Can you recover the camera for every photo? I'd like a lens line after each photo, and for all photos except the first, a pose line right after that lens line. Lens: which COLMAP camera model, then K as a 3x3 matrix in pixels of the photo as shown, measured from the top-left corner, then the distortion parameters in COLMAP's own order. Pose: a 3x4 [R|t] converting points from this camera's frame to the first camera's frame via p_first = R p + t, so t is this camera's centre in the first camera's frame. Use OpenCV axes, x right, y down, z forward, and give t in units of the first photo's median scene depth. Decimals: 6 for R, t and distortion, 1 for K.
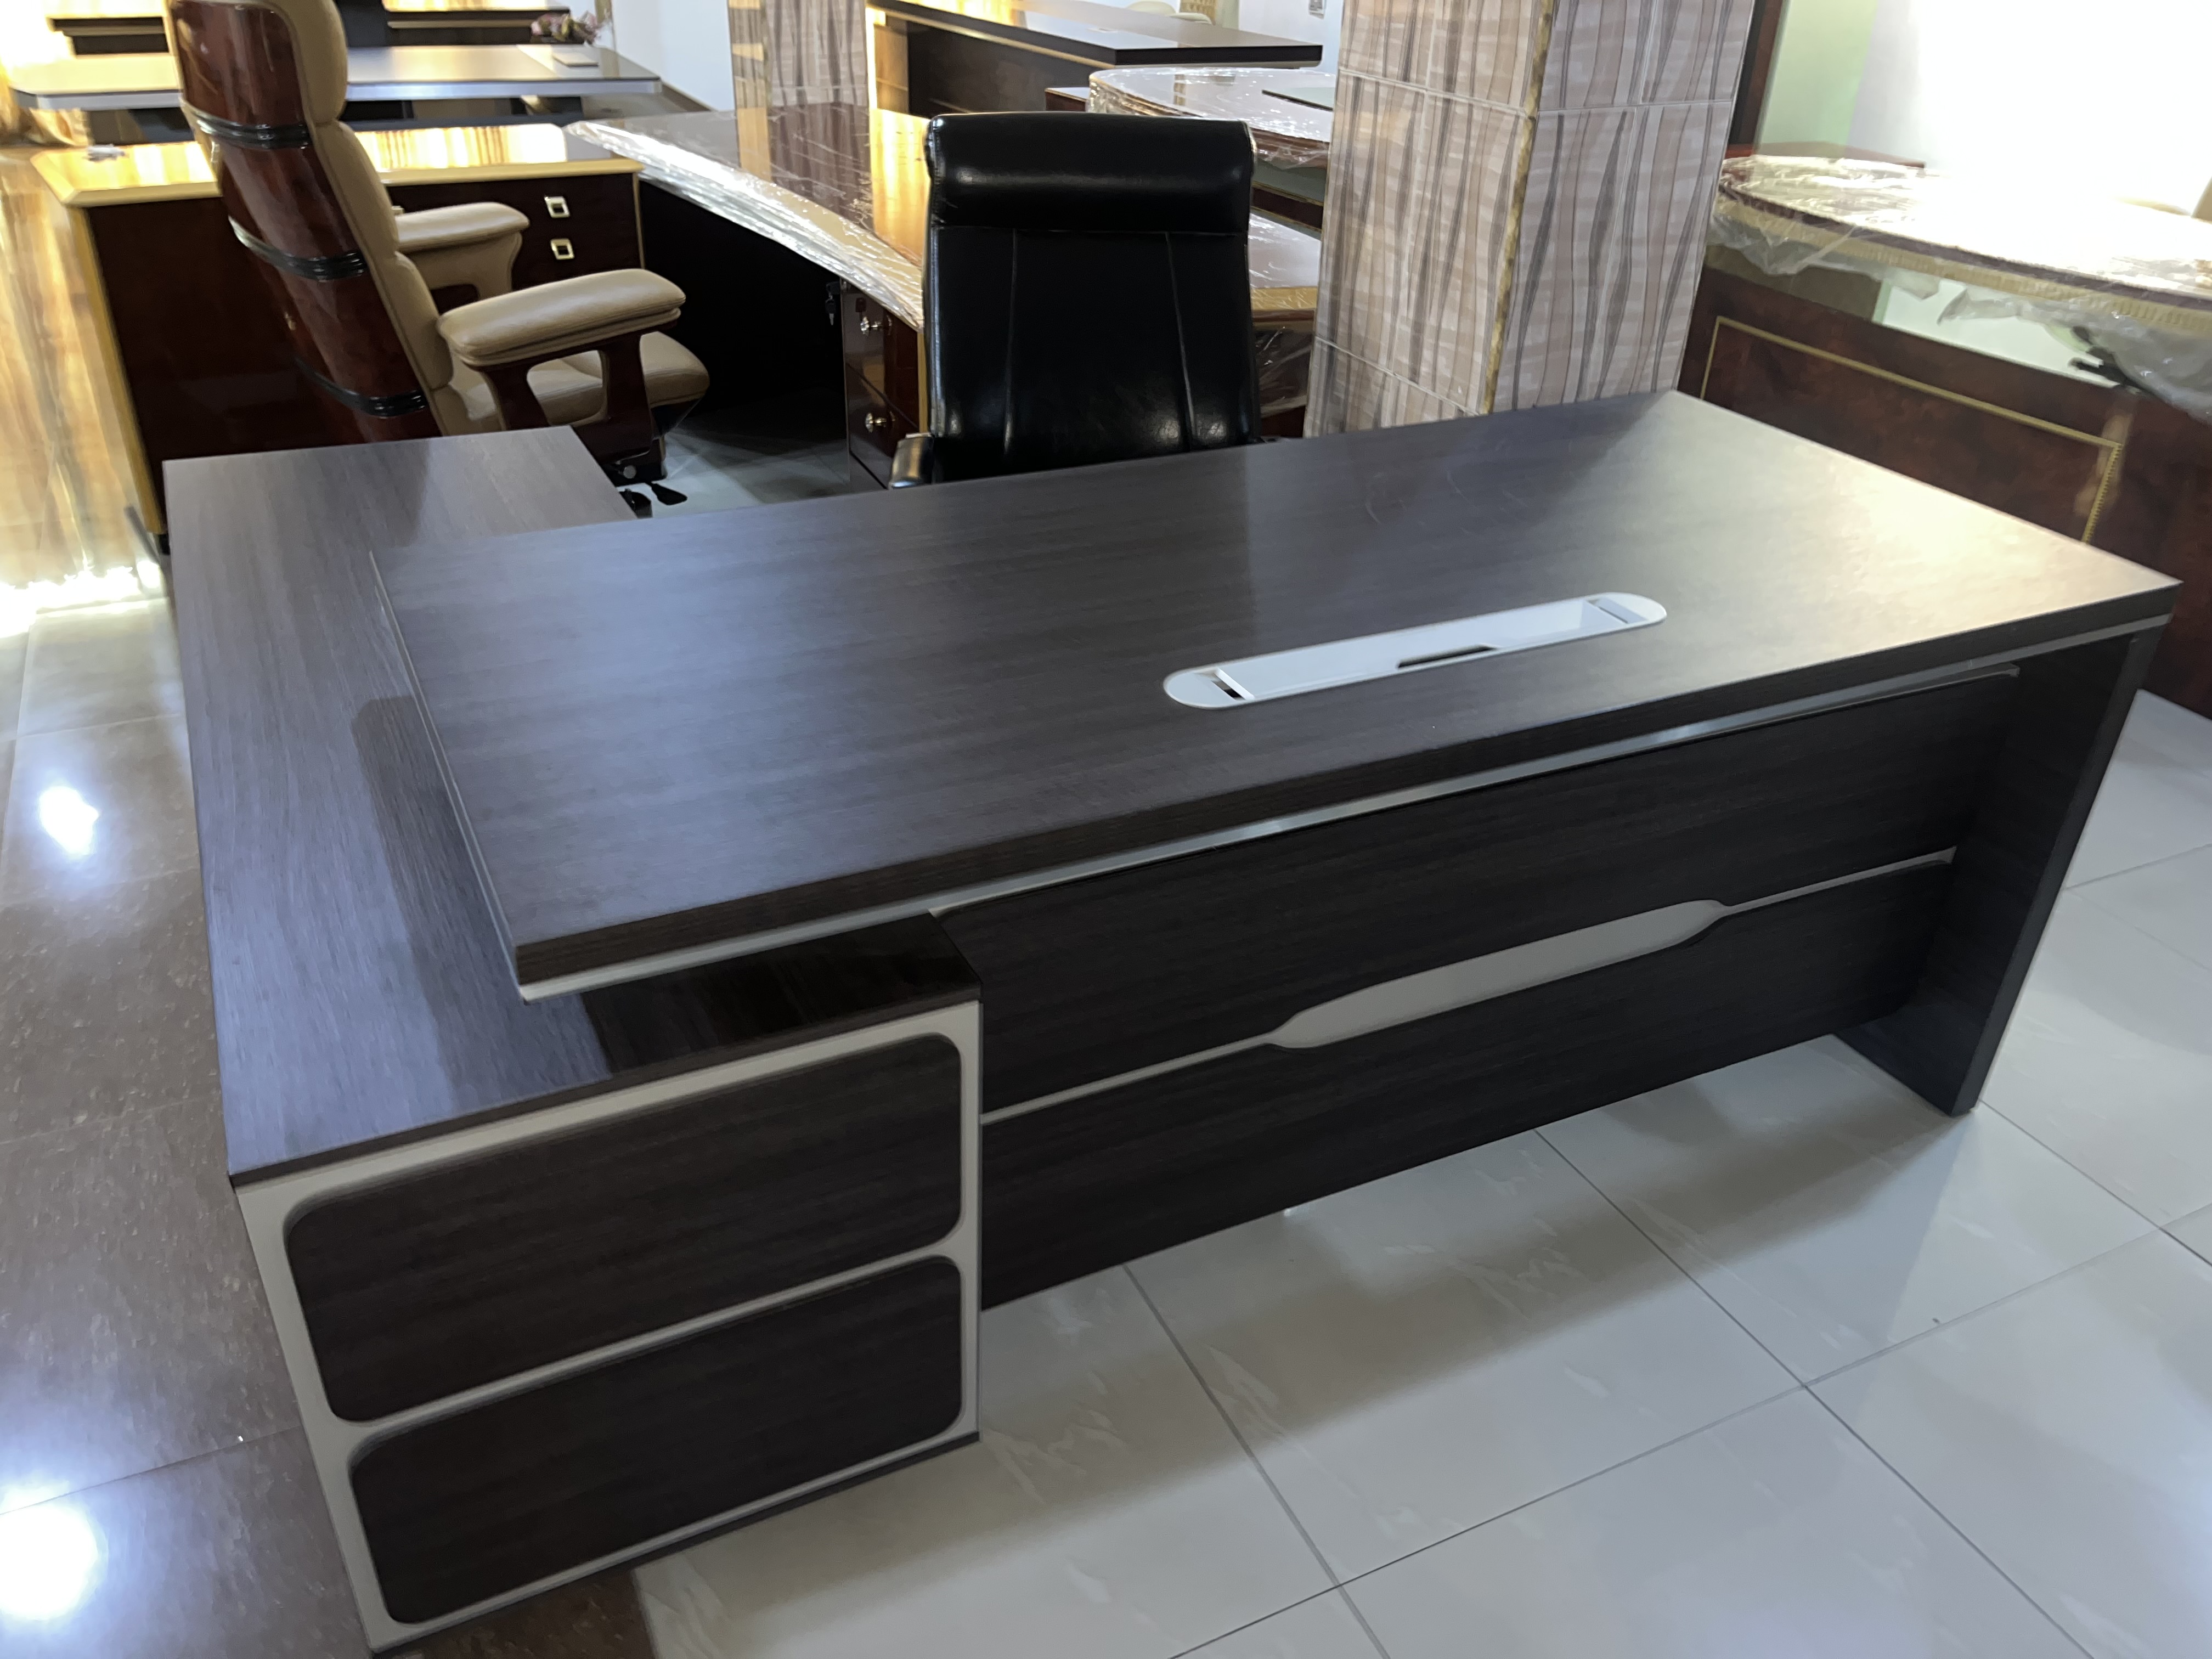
lens RADIAL K [[1688.3, 0, 1112.3], [0, 1688.3, 814.4], [0, 0, 1]] dist [0.070079, -0.111689]
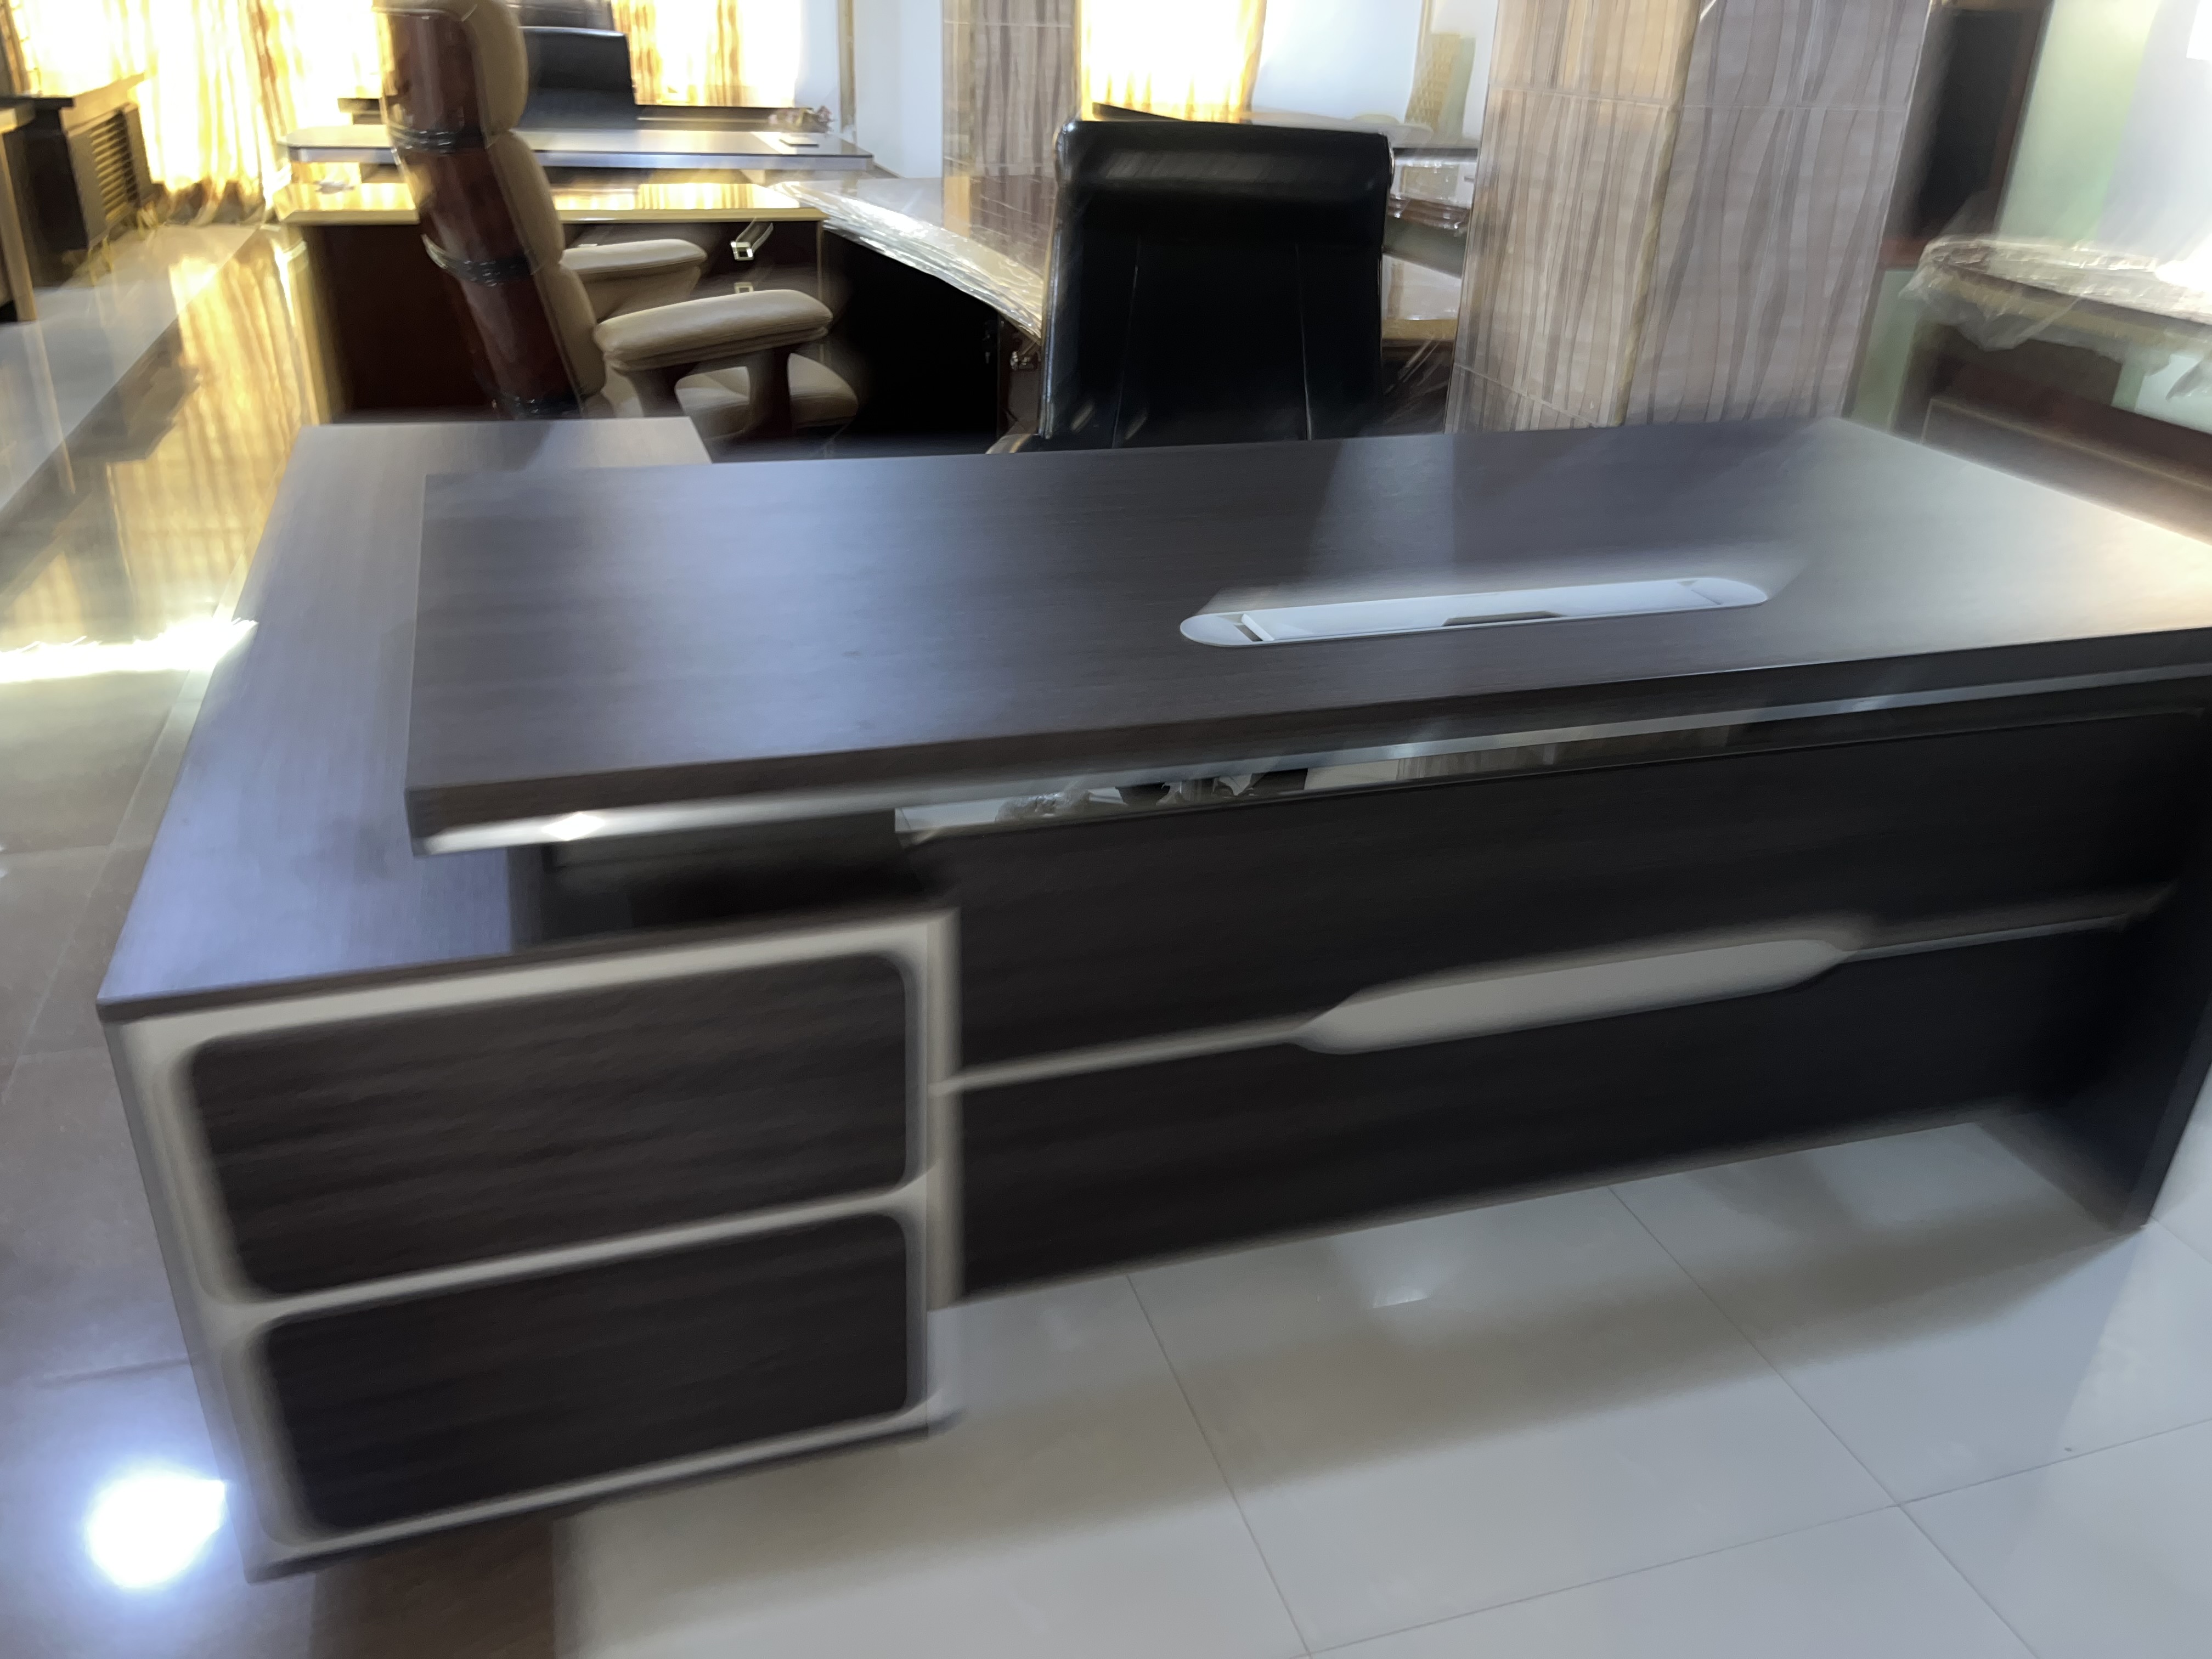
lens RADIAL K [[1678.9, 0, 1106.0], [0, 1678.9, 829.5], [0, 0, 1]] dist [0.087088, -0.135197]
pose [[0.988237, 0.067132, -0.137407, 0.083335], [-0.077315, 0.994535, -0.070158, 0.069709], [0.131946, 0.079956, 0.988027, 0.058477]]
